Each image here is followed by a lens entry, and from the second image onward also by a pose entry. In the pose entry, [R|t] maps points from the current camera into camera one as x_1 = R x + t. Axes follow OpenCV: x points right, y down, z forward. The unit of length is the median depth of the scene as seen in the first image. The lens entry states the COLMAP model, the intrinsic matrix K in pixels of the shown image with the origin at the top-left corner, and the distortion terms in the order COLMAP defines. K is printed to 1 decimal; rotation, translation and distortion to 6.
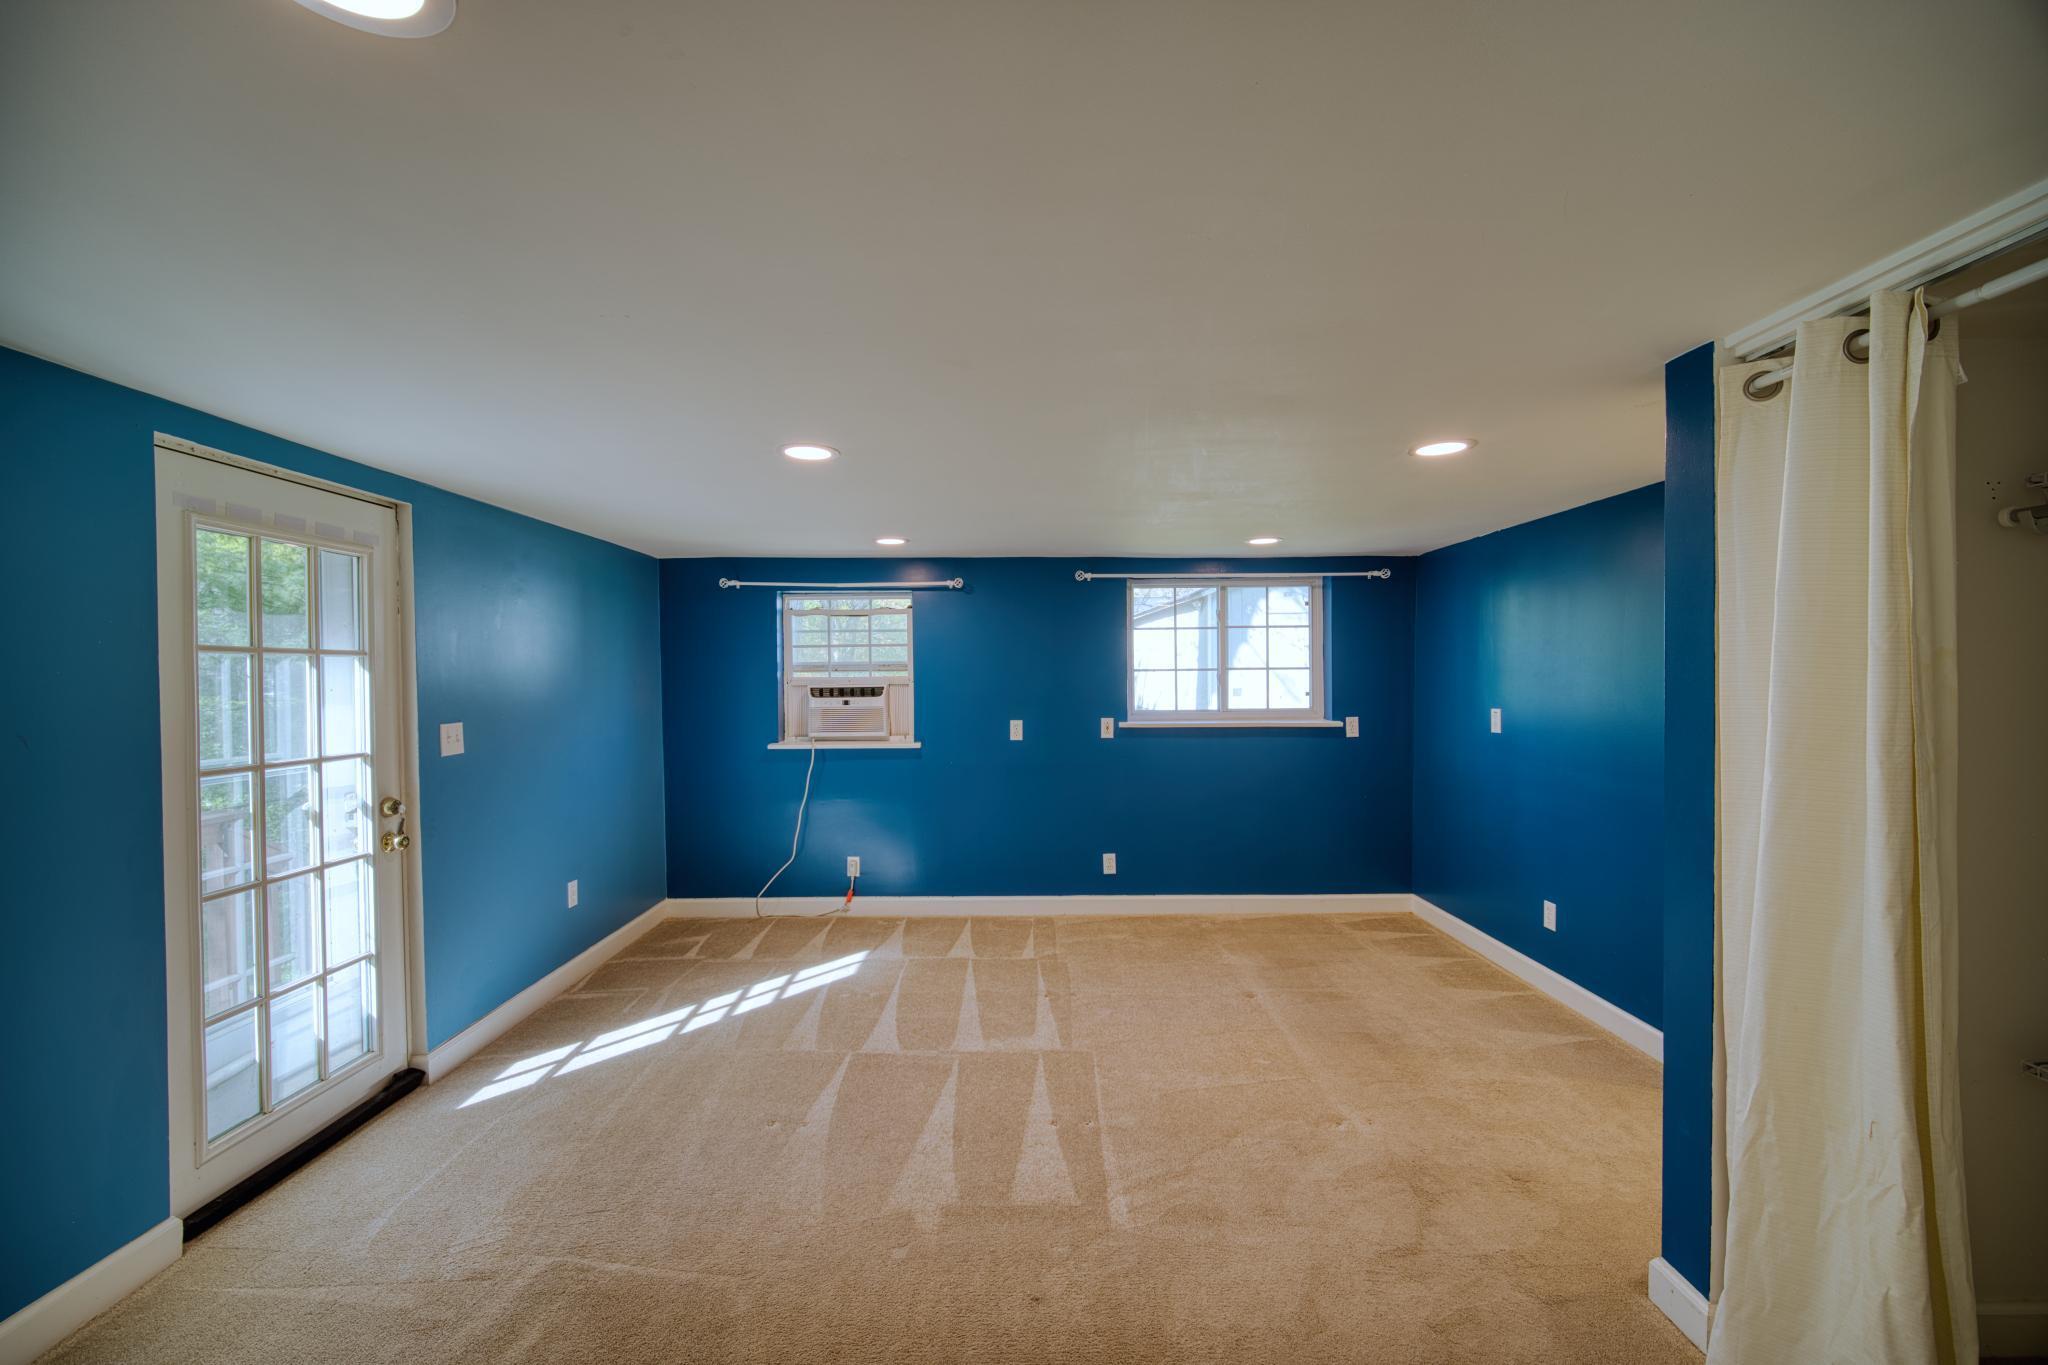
lens RADIAL K [[816.9, 0, 1015.9], [0, 816.9, 674.8], [0, 0, 1]] dist [-0.000099, -0.000580]
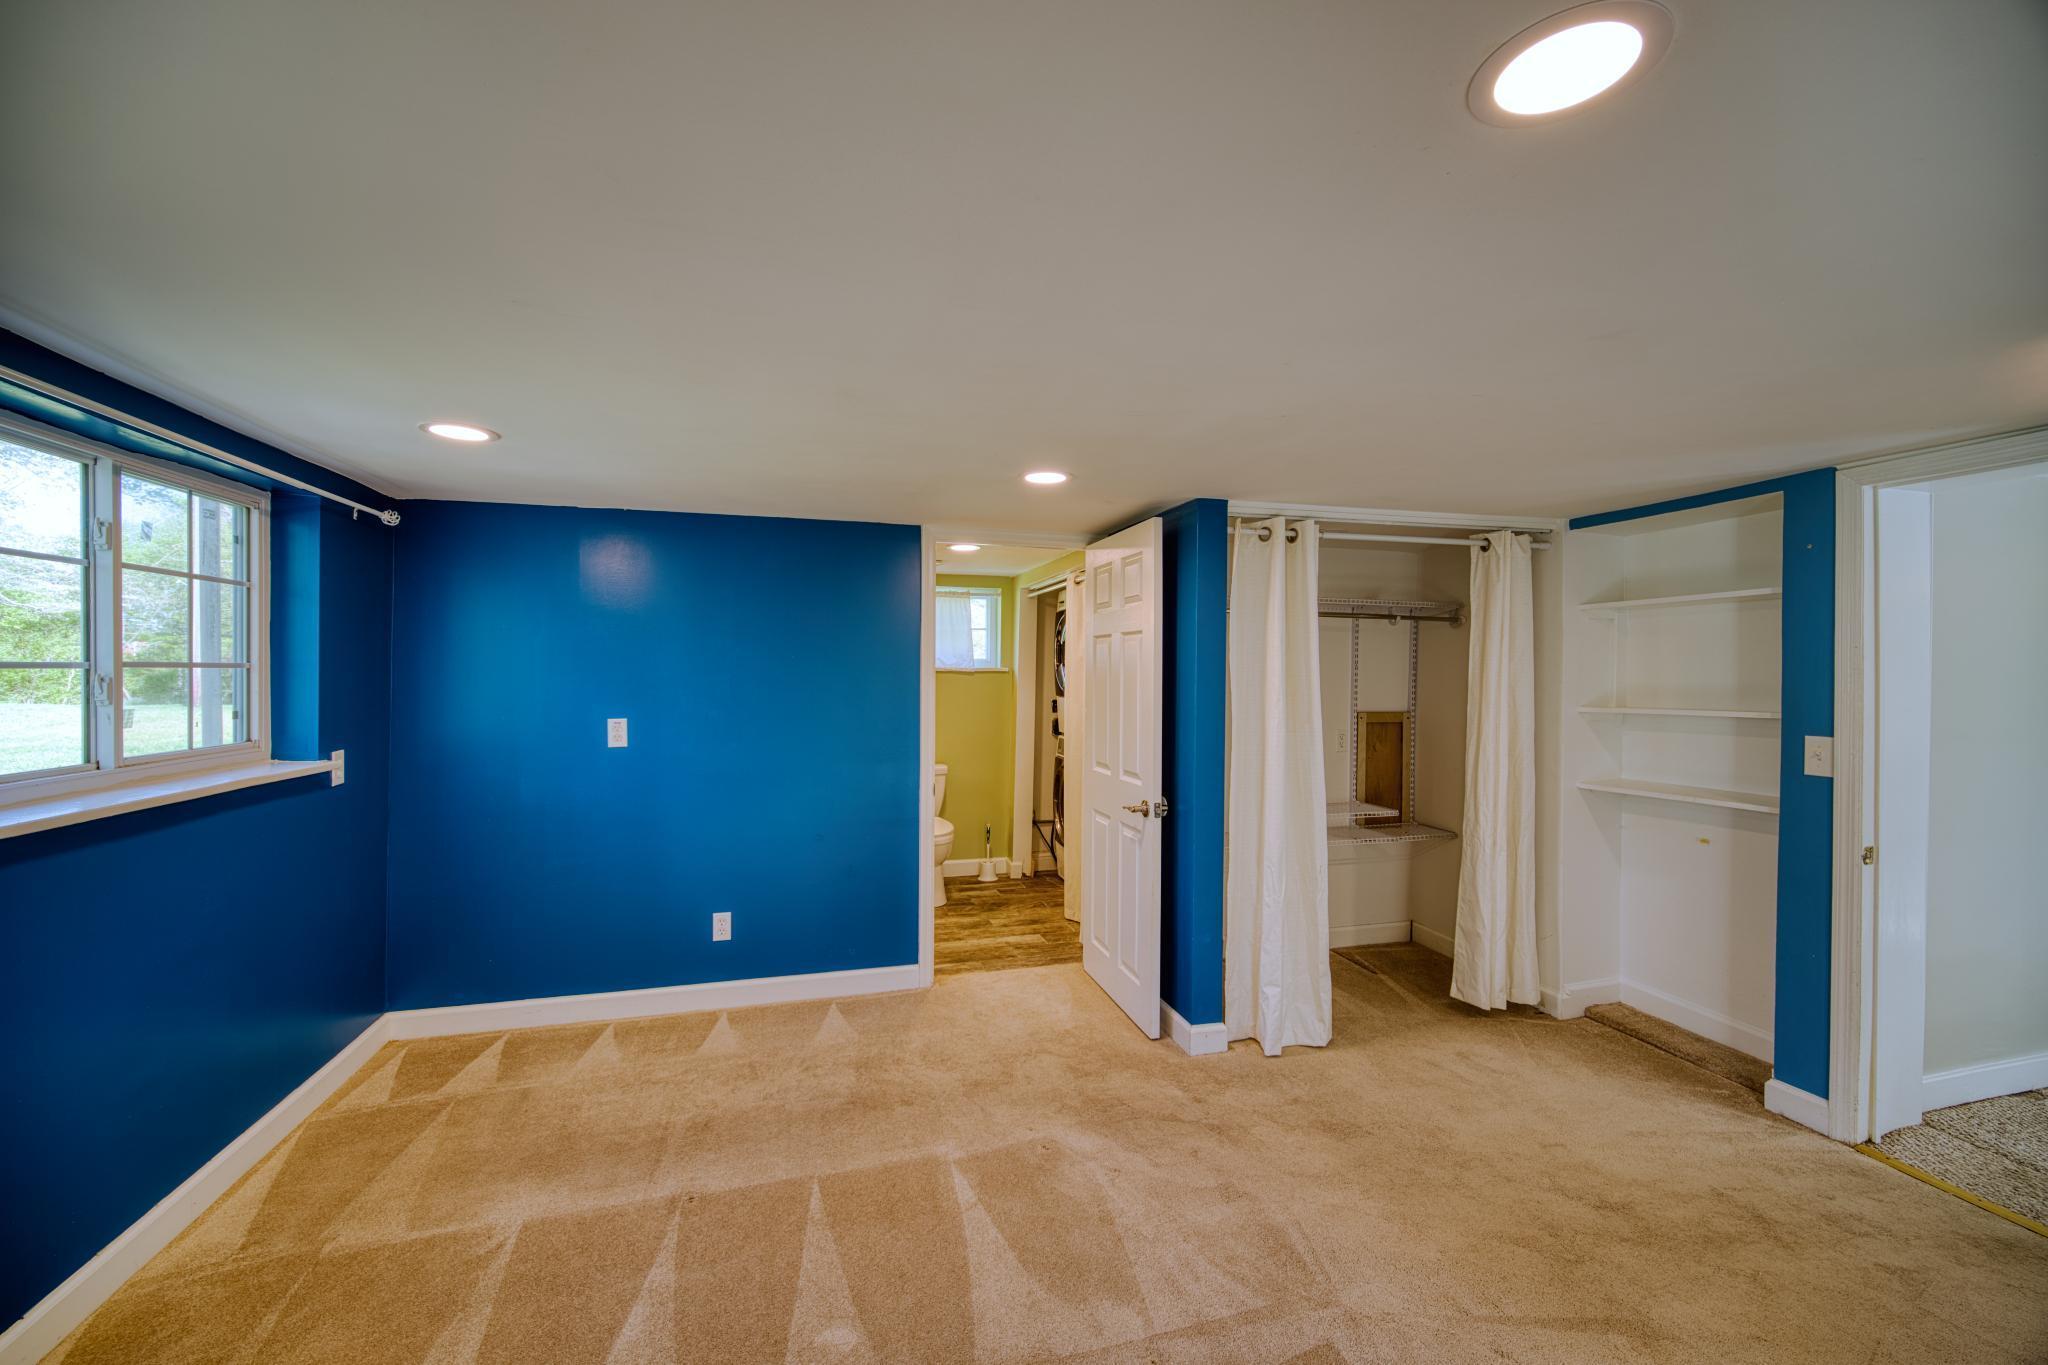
lens RADIAL K [[816.9, 0, 1015.9], [0, 816.9, 674.8], [0, 0, 1]] dist [-0.000099, -0.000580]
pose [[-0.270852, 0.001253, 0.962620, -0.306568], [-0.000251, 0.999999, -0.001372, -0.001967], [-0.962621, -0.000613, -0.270851, 0.758025]]
